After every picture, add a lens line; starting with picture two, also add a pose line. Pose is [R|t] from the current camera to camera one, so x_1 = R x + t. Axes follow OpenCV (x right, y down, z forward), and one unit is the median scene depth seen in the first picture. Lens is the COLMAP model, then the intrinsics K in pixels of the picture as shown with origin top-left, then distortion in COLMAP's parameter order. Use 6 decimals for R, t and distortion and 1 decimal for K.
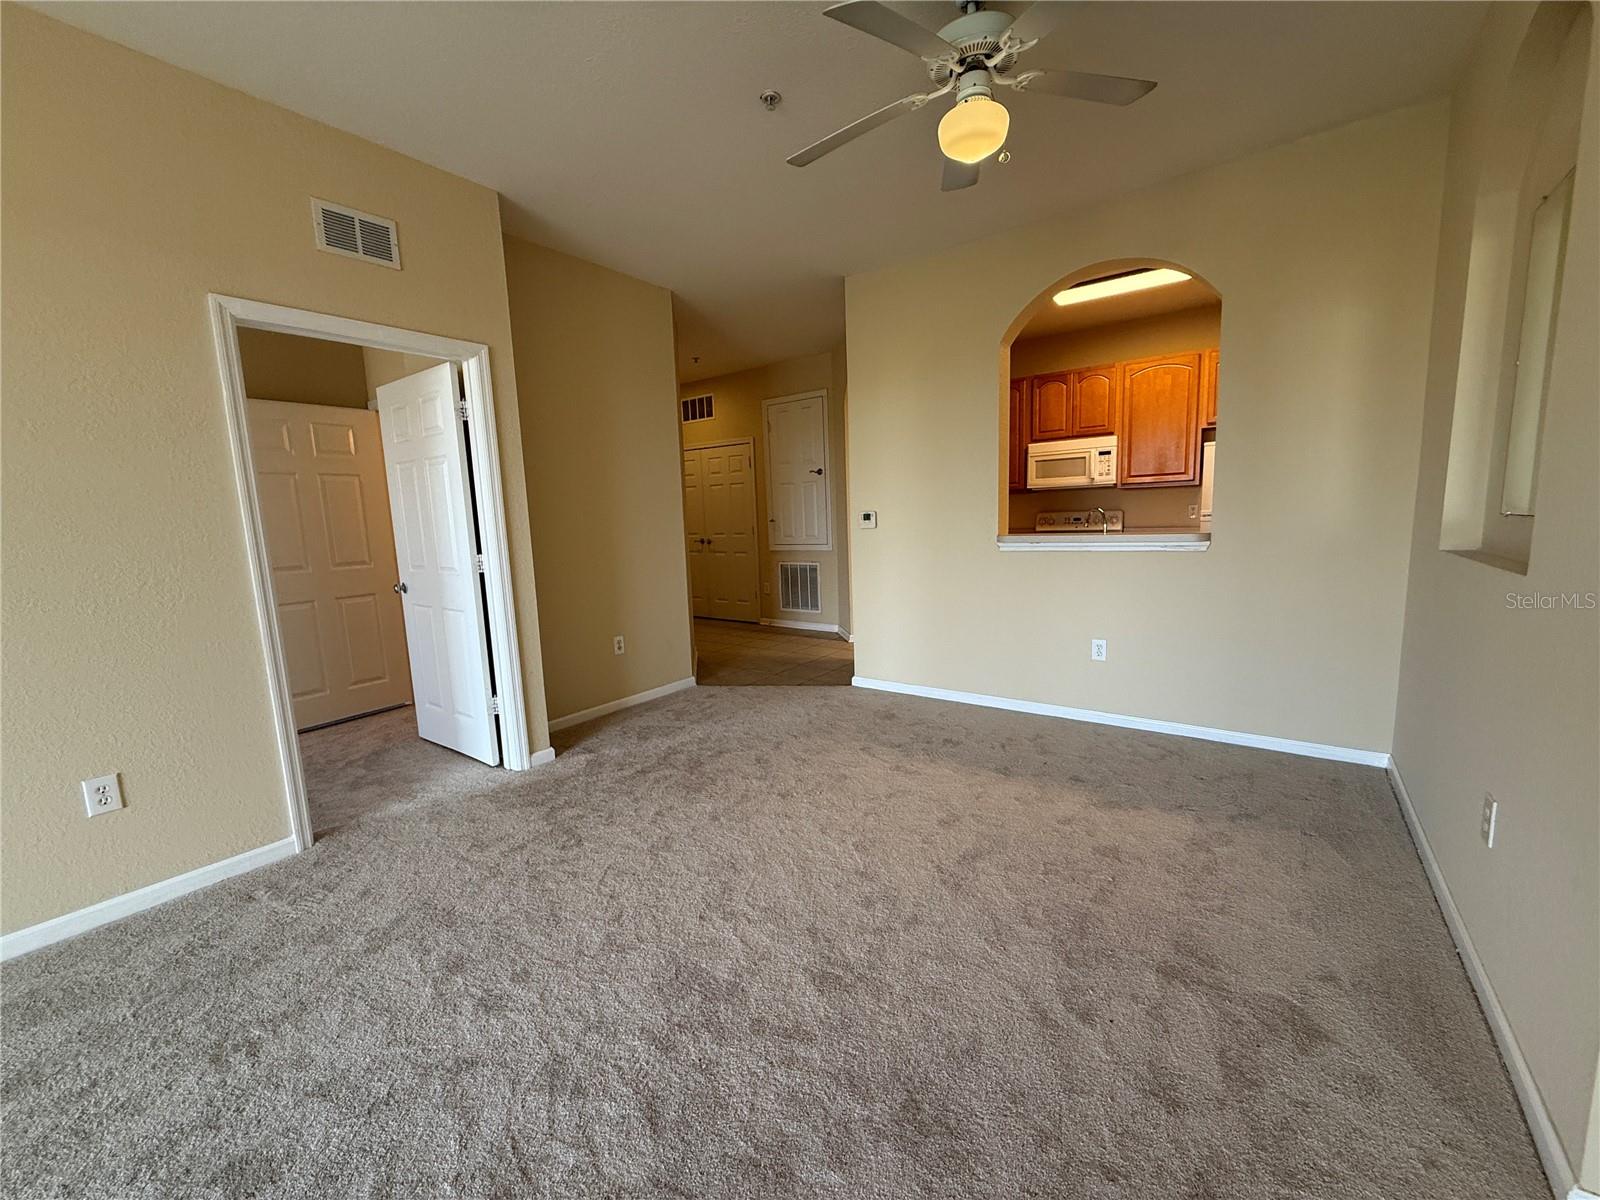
lens RADIAL K [[638.3, 0, 795.5], [0, 638.3, 601.0], [0, 0, 1]] dist [0.000826, 0.000965]
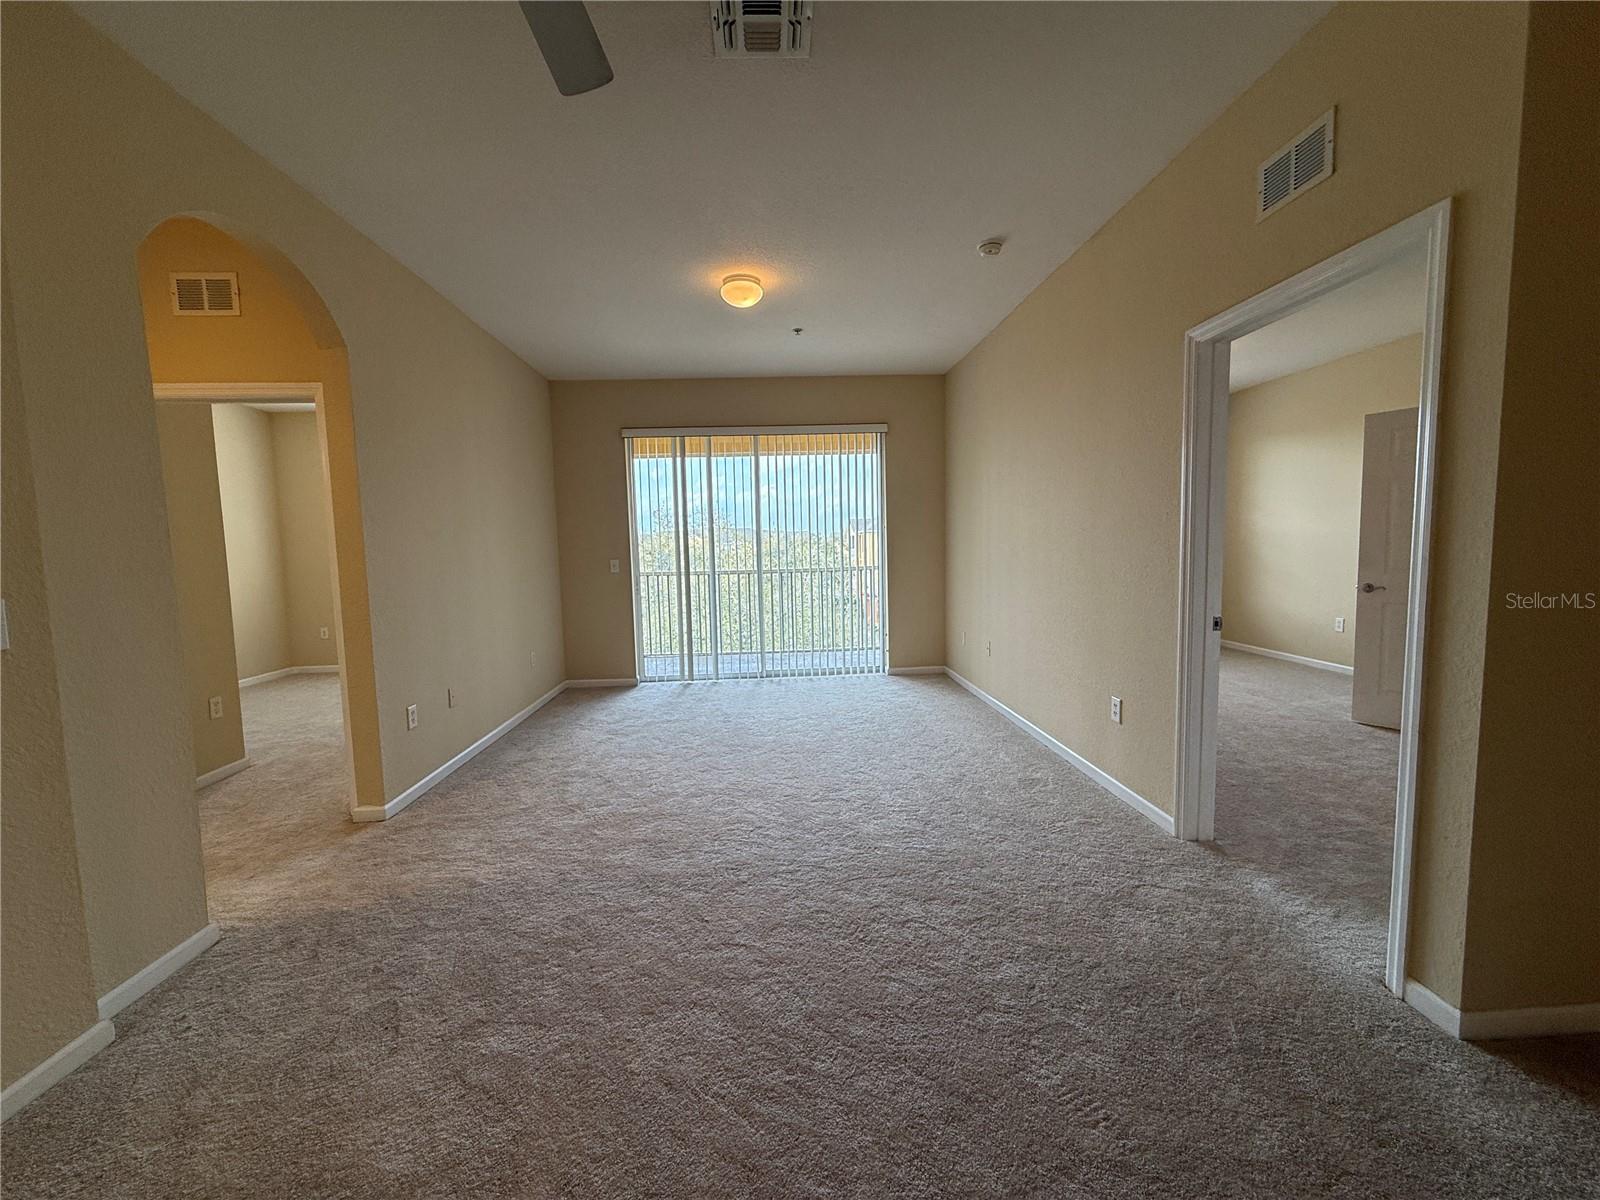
lens RADIAL K [[638.3, 0, 795.7], [0, 638.3, 600.6], [0, 0, 1]] dist [0.000826, 0.000965]
pose [[-0.765806, 0.110438, -0.633518, 0.204347], [-0.037607, 0.975766, 0.215559, -0.118184], [0.641972, 0.188901, -0.743094, 0.763939]]
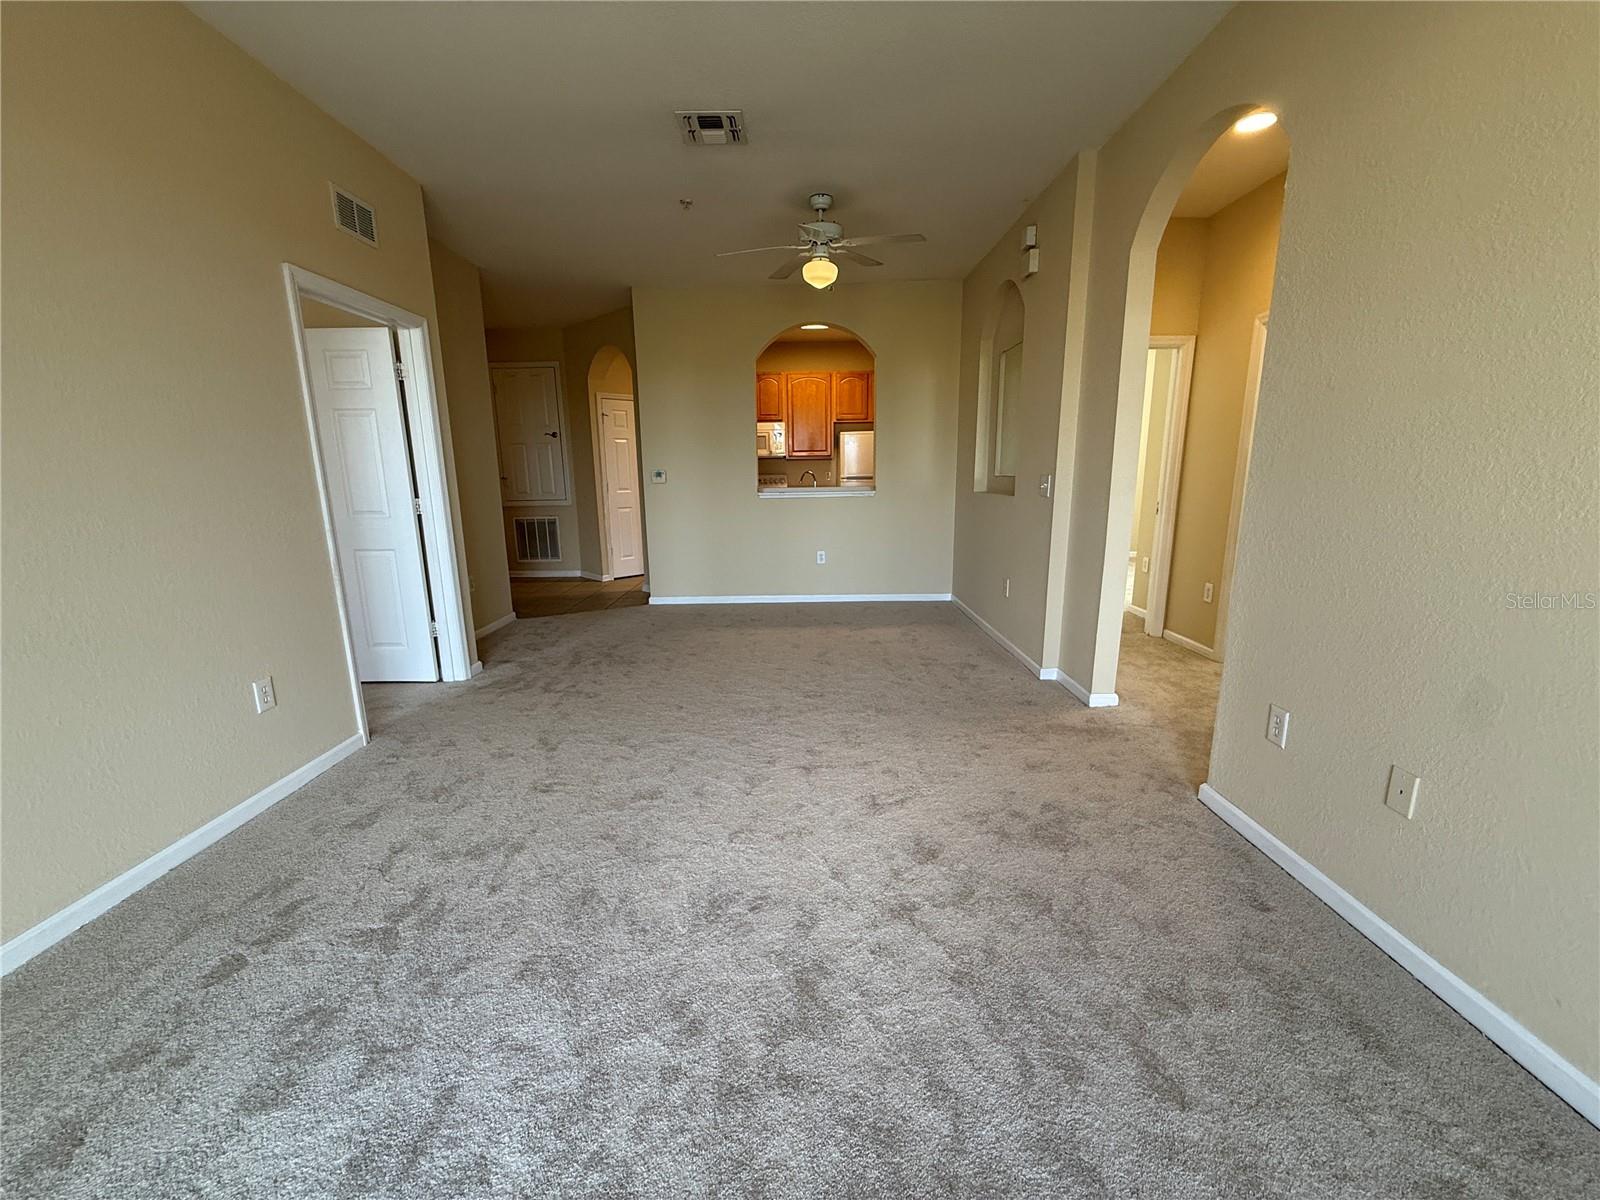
lens RADIAL K [[638.3, 0, 798.5], [0, 638.3, 601.2], [0, 0, 1]] dist [0.000826, 0.000965]
pose [[0.802186, -0.096388, 0.589243, -0.466999], [0.065621, 0.995138, 0.073449, 0.053270], [-0.593457, -0.020253, 0.804611, -0.252680]]
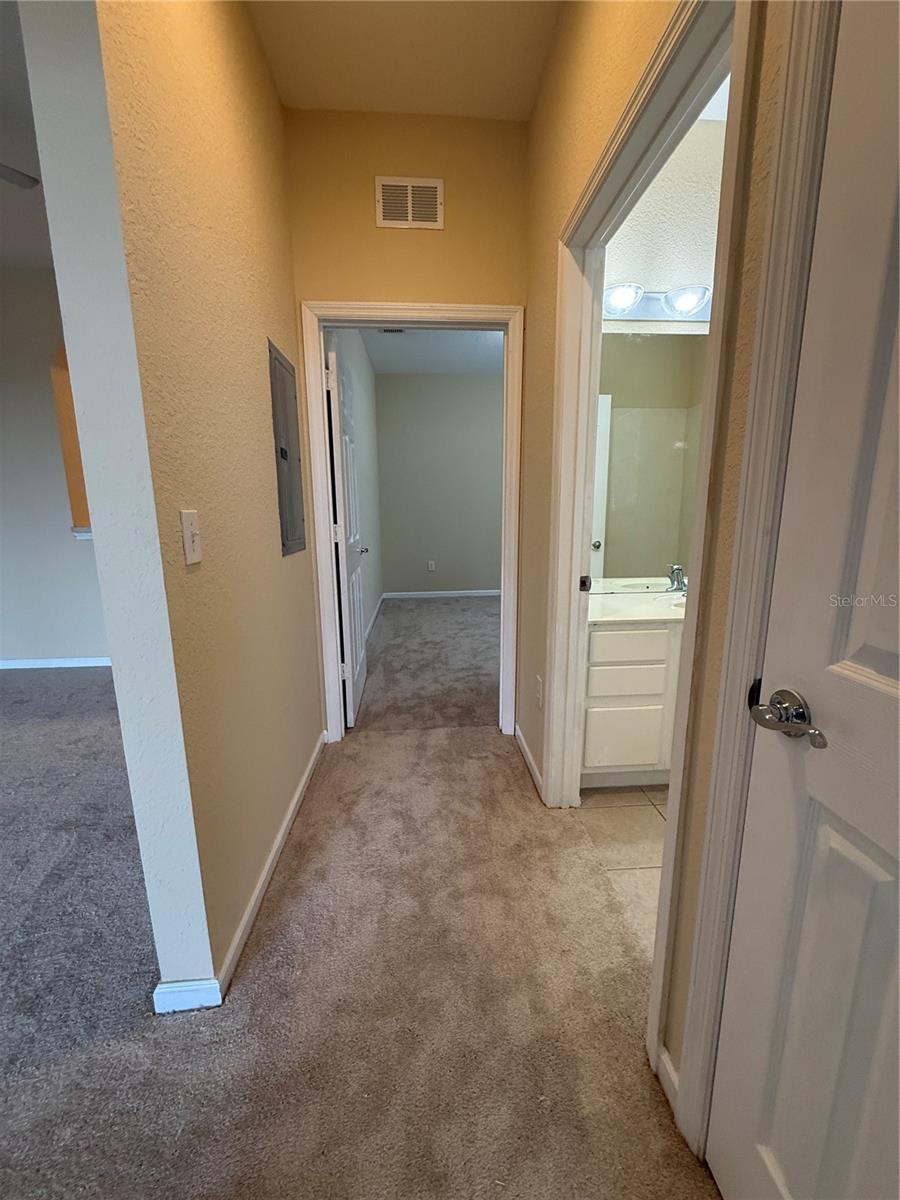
lens RADIAL K [[478.7, 0, 454.8], [0, 478.7, 599.0], [0, 0, 1]] dist [0.000826, 0.000965]
pose [[0.758189, -0.093694, 0.645268, 0.236184], [0.071429, 0.995601, 0.060635, 0.027950], [-0.648111, 0.000118, 0.761546, -0.151192]]
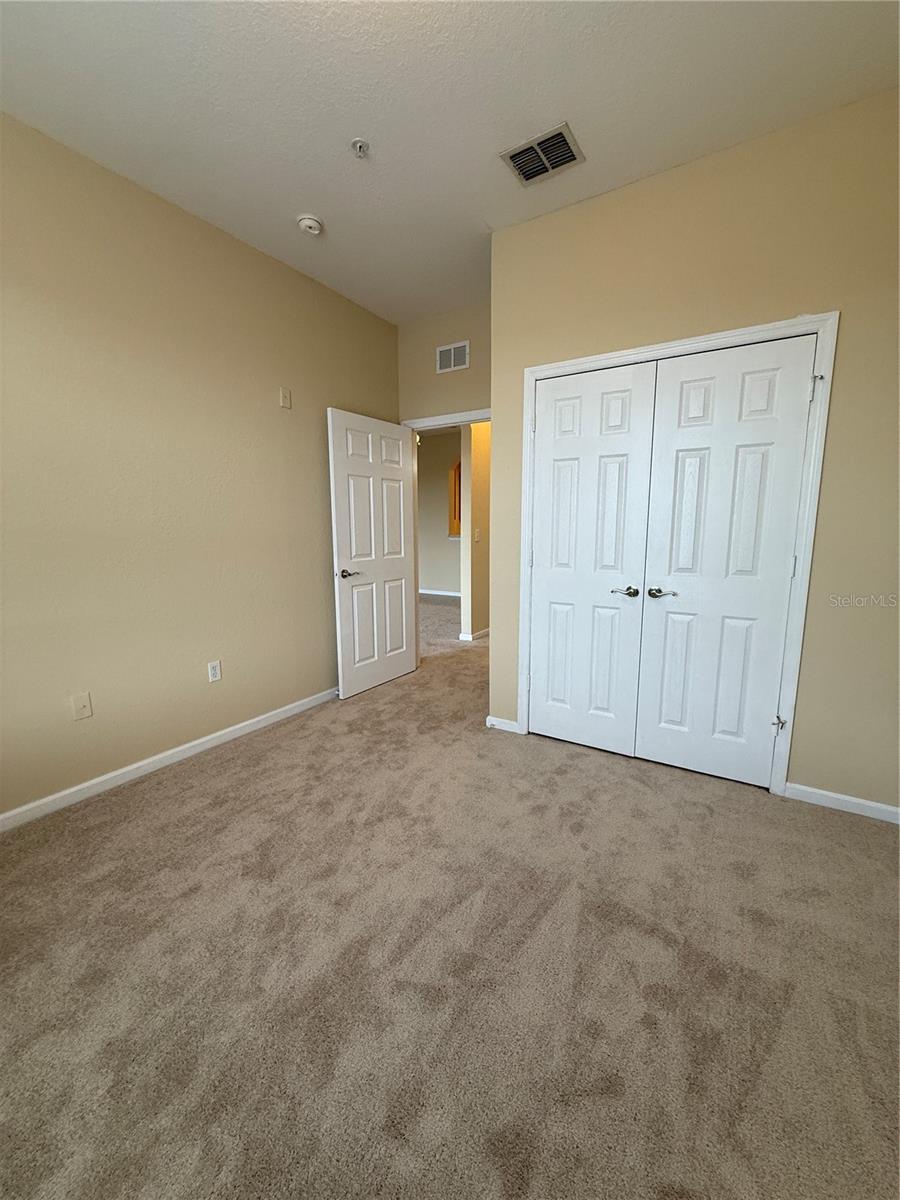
lens RADIAL K [[478.7, 0, 451.6], [0, 478.7, 599.0], [0, 0, 1]] dist [0.000826, 0.000965]
pose [[0.996911, 0.021858, 0.075437, 0.146143], [-0.022603, 0.999704, 0.009035, 0.150000], [-0.075217, -0.010712, 0.997110, -1.056038]]
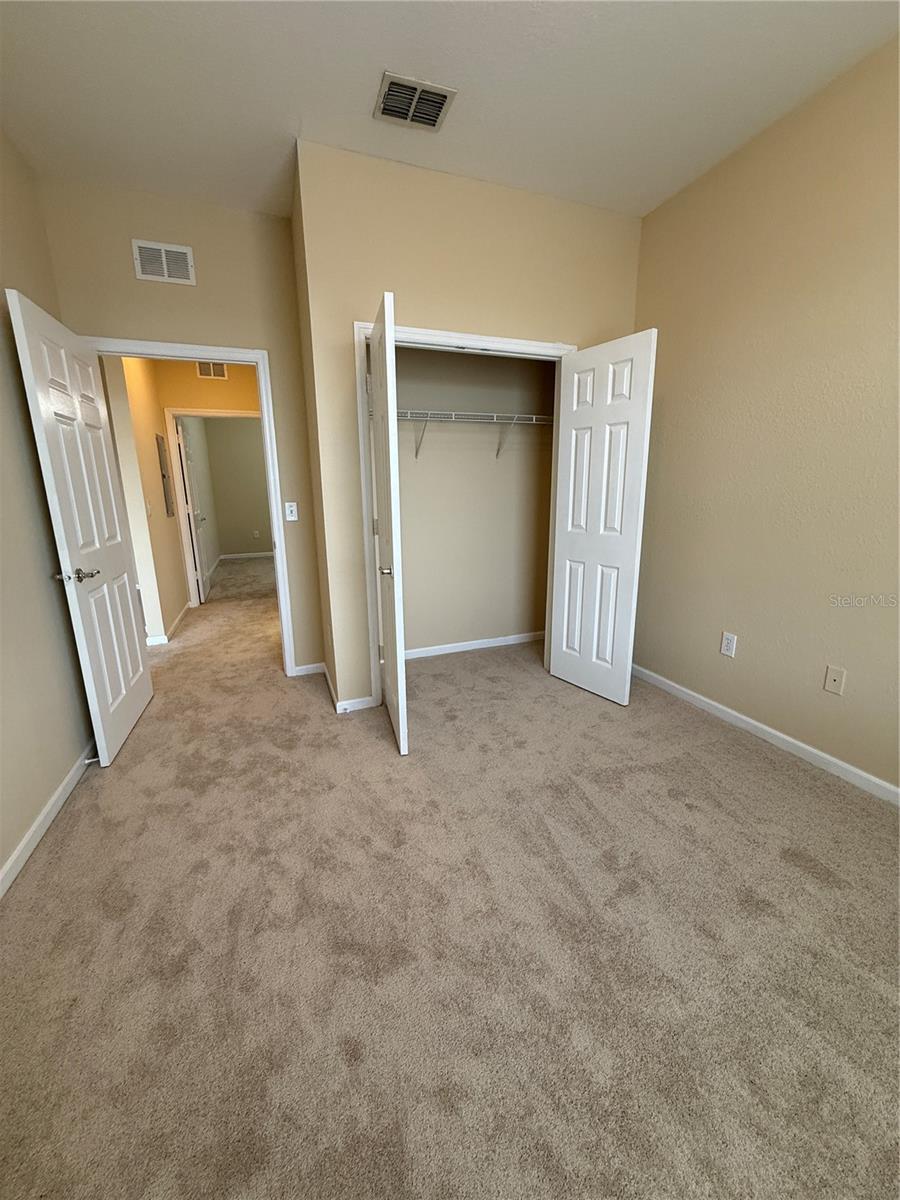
lens RADIAL K [[478.7, 0, 450.3], [0, 478.7, 598.6], [0, 0, 1]] dist [0.000826, 0.000965]
pose [[0.544238, -0.161574, 0.823225, -0.172825], [0.110800, 0.986526, 0.120374, 0.126470], [-0.831582, 0.025702, 0.554807, -0.851755]]
